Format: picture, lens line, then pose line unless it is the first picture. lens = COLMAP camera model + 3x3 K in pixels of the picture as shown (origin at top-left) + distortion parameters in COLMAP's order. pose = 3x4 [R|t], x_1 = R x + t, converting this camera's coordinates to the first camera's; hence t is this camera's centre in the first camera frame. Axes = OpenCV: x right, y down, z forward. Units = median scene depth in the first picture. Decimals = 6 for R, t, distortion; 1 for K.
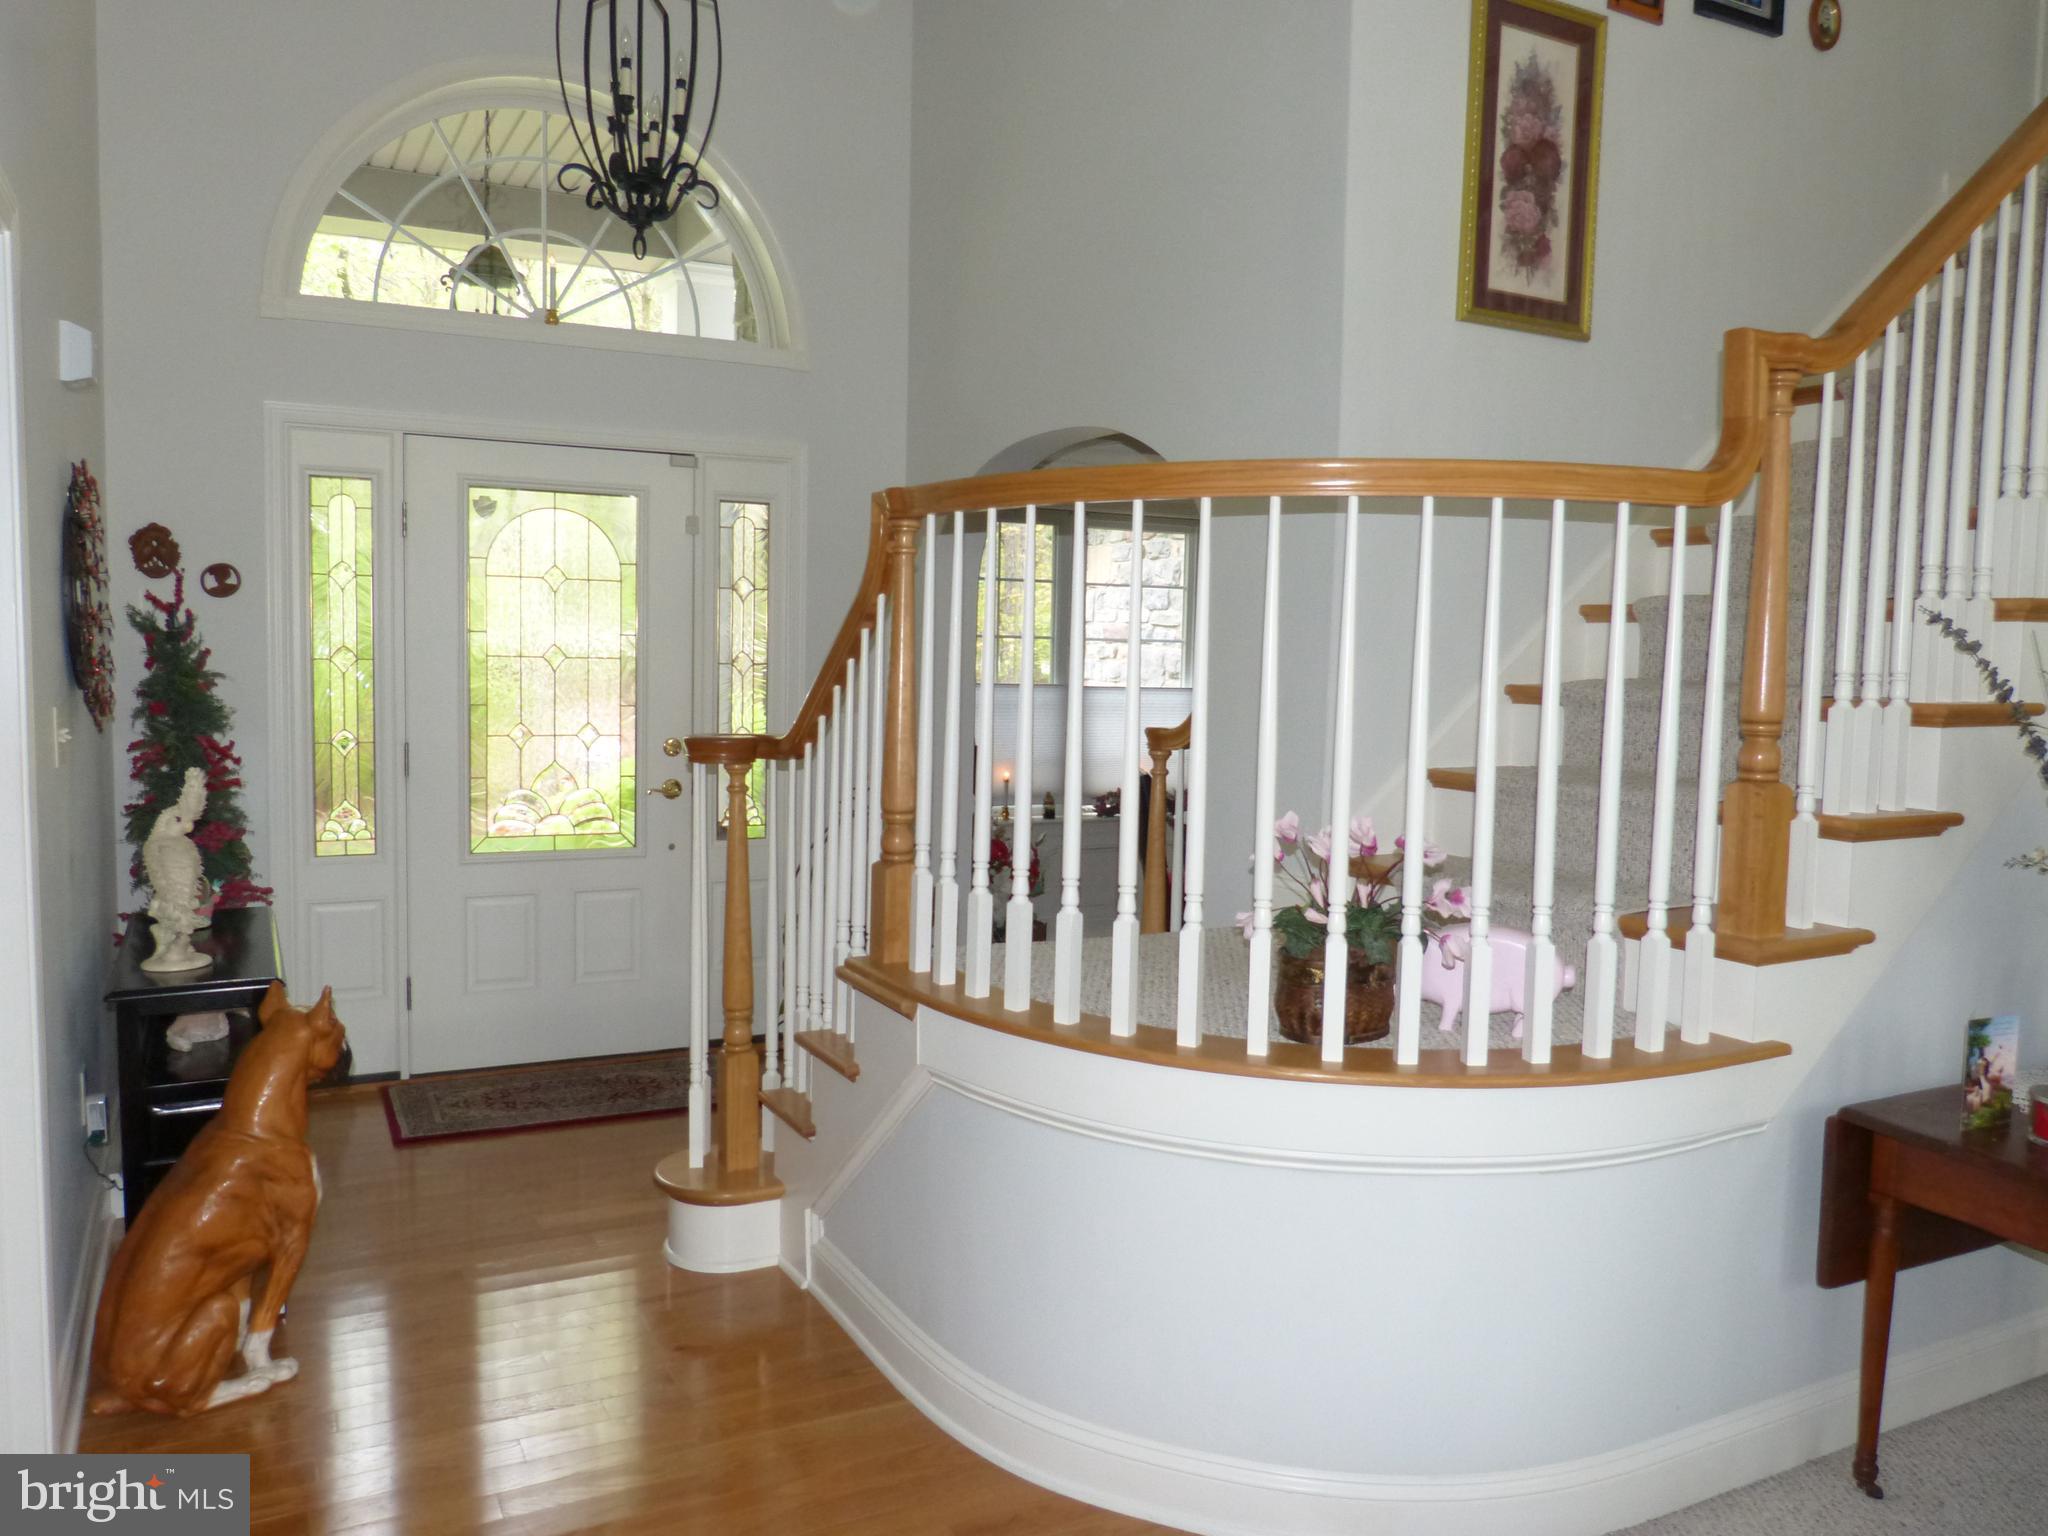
lens RADIAL K [[1535.1, 0, 1024.0], [0, 1535.1, 768.0], [0, 0, 1]] dist [-0.045563, 0.036820]
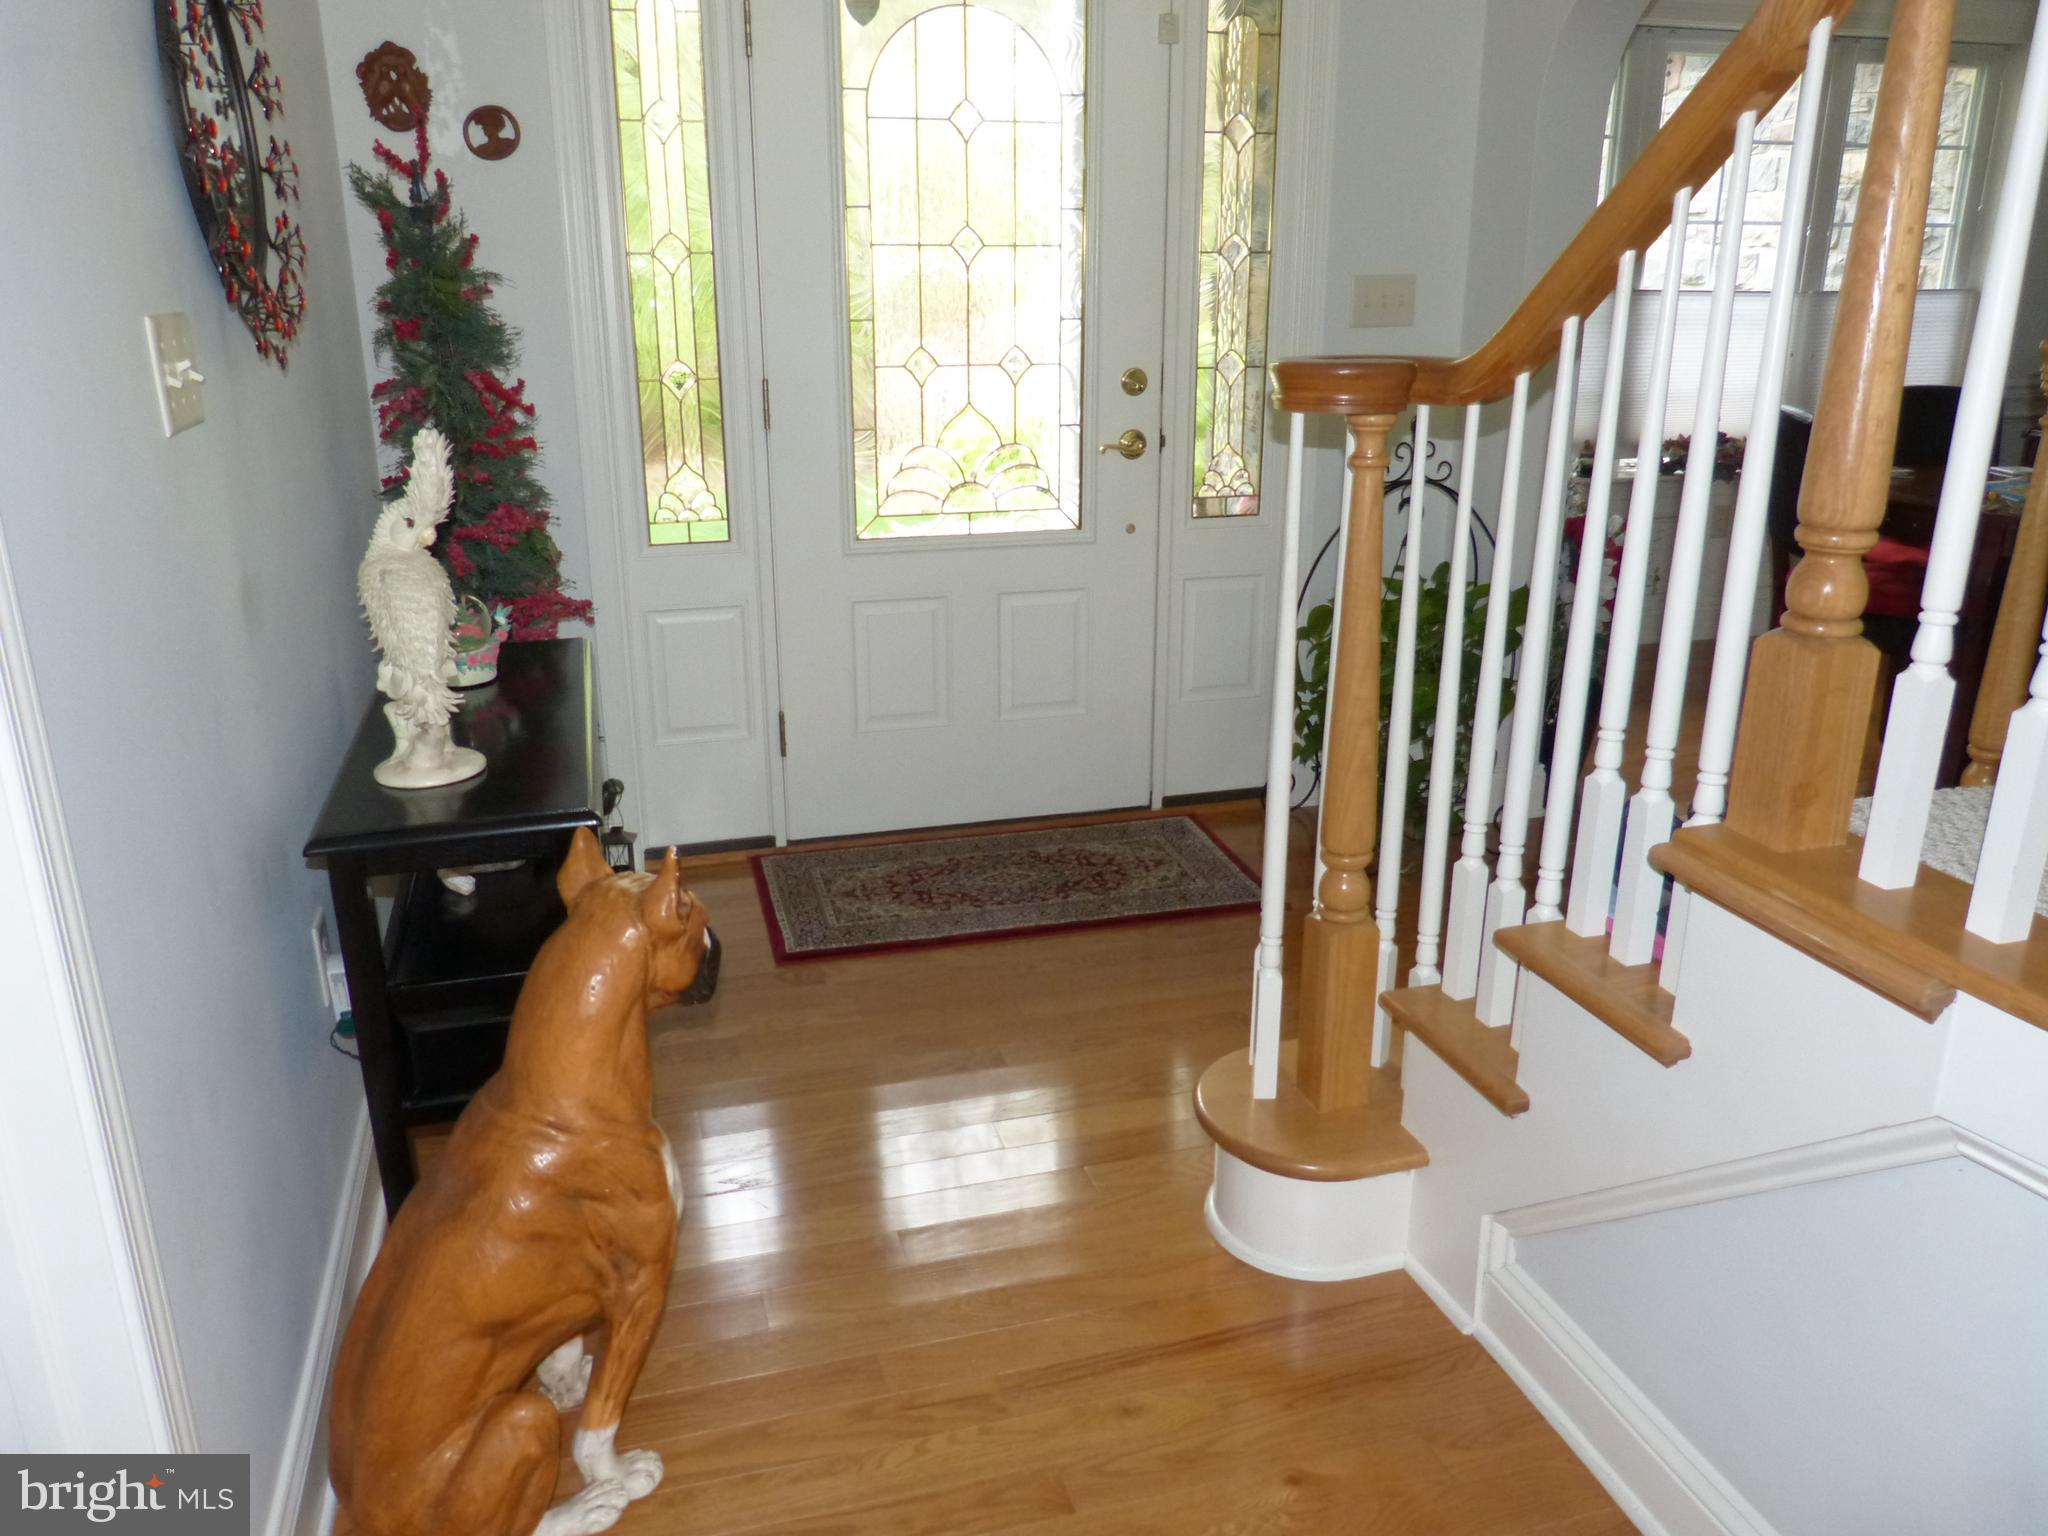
lens RADIAL K [[1535.1, 0, 1024.0], [0, 1535.1, 768.0], [0, 0, 1]] dist [-0.045563, 0.036820]
pose [[0.978816, 0.041343, -0.200523, -0.167669], [0.006359, 0.972788, 0.231609, -0.005785], [0.204642, -0.227977, 0.951918, 0.378832]]
